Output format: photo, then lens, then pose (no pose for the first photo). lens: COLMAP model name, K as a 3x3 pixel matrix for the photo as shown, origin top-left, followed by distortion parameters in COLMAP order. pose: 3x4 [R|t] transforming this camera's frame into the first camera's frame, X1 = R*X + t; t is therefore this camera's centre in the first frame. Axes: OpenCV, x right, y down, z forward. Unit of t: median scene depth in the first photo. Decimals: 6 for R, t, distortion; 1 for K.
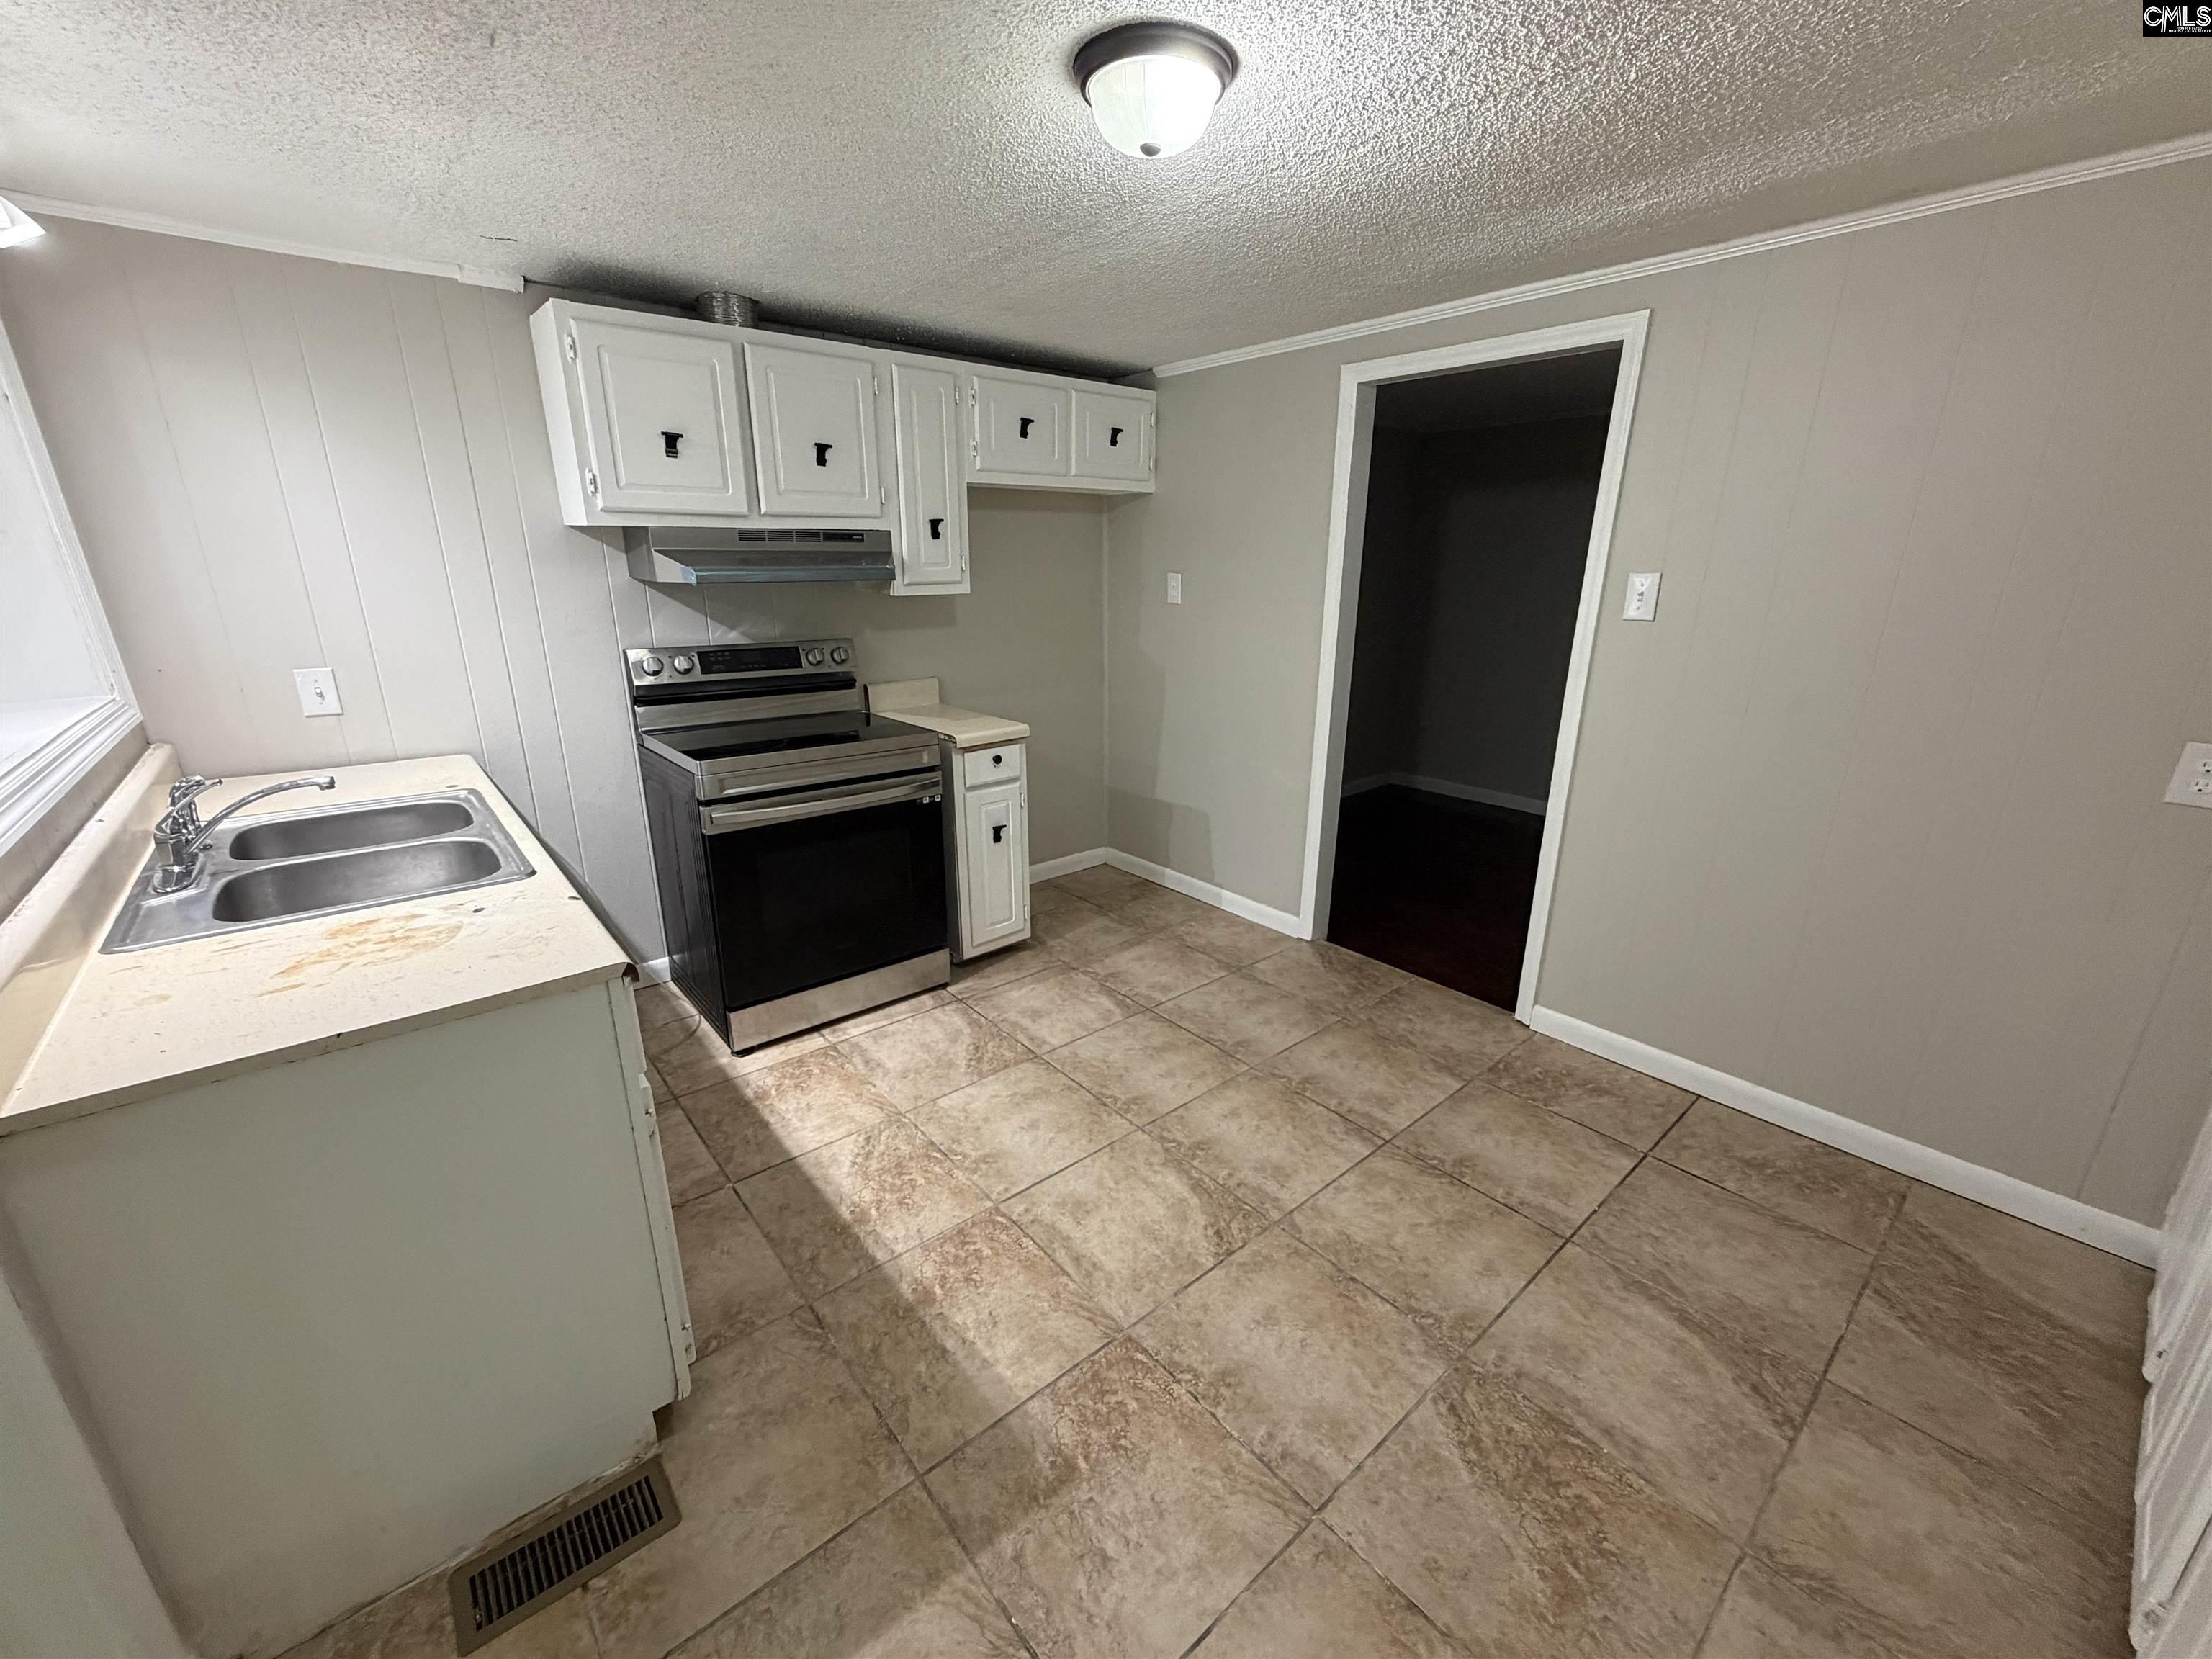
lens RADIAL K [[880.9, 0, 1102.6], [0, 880.9, 834.8], [0, 0, 1]] dist [0.000212, -0.000160]
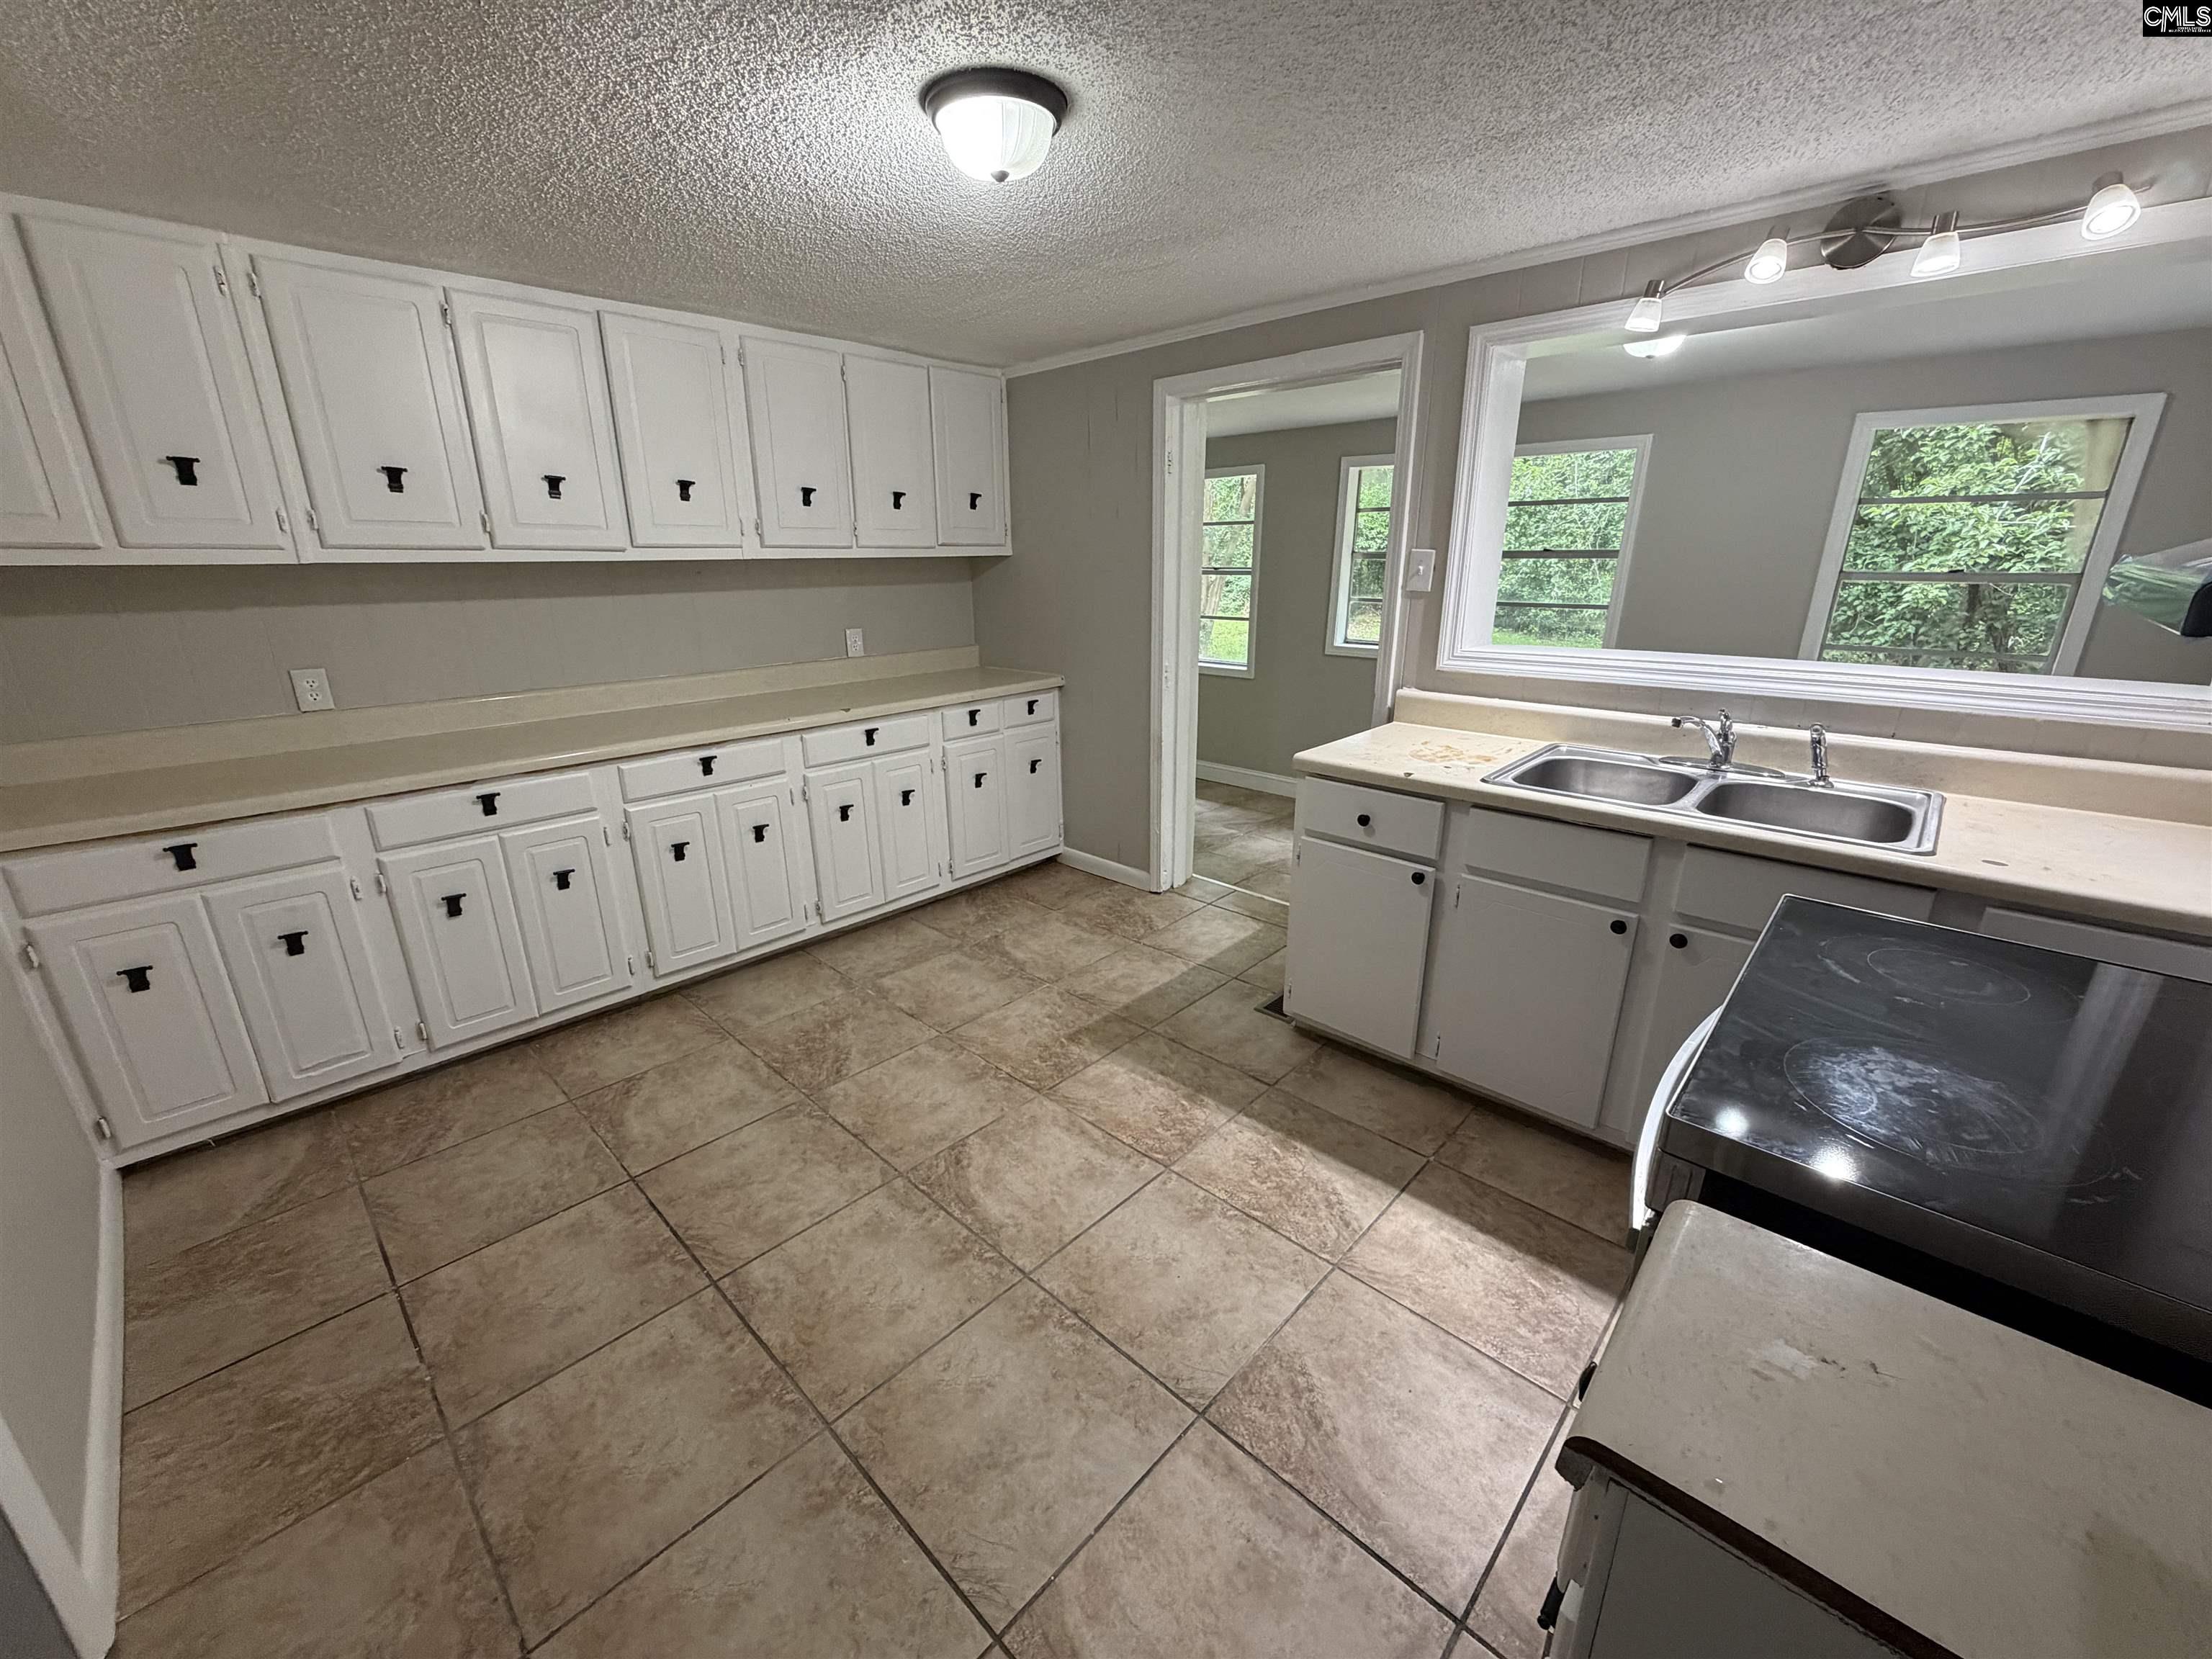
lens RADIAL K [[880.9, 0, 1102.6], [0, 880.9, 834.8], [0, 0, 1]] dist [0.000212, -0.000160]
pose [[-0.994493, 0.036257, -0.098327, 0.038538], [-0.027403, 0.815640, 0.577911, -0.436205], [0.101152, 0.577423, -0.810155, 1.405438]]
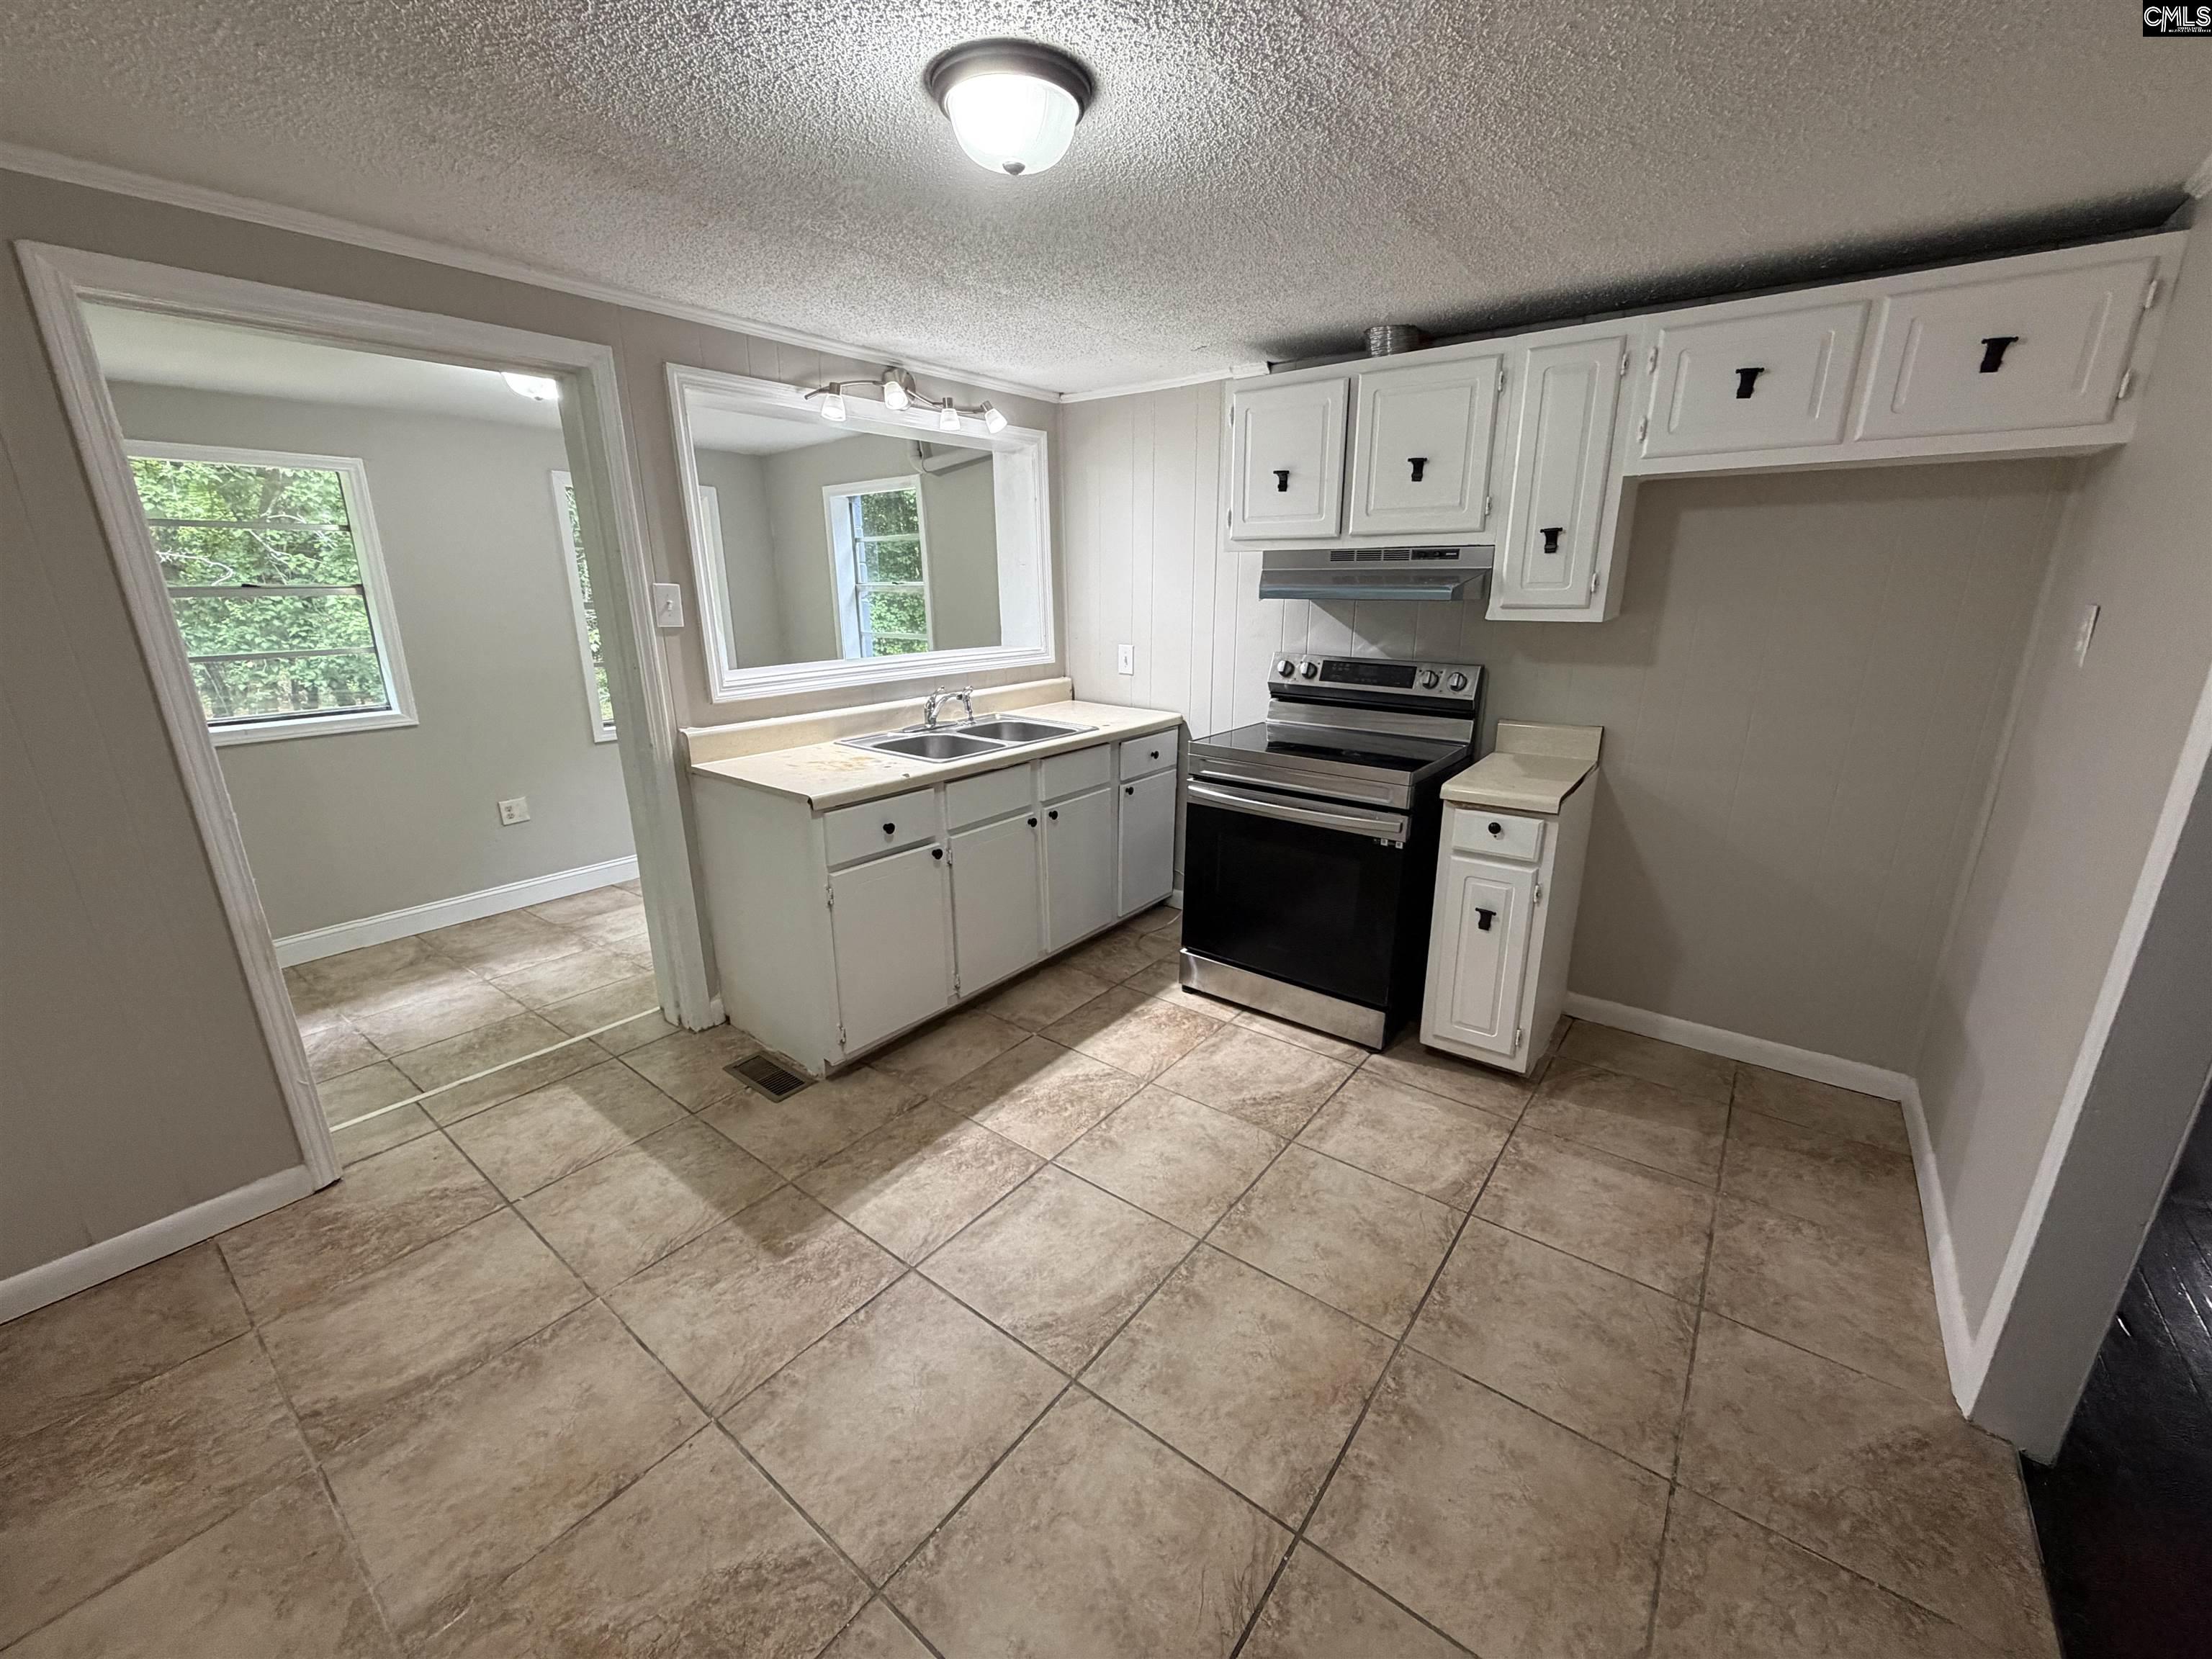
lens RADIAL K [[880.9, 0, 1102.6], [0, 880.9, 834.8], [0, 0, 1]] dist [0.000212, -0.000160]
pose [[0.211003, 0.271606, -0.938993, 0.712148], [-0.291956, 0.934283, 0.204637, -0.178910], [0.932866, 0.230966, 0.276434, 0.580762]]
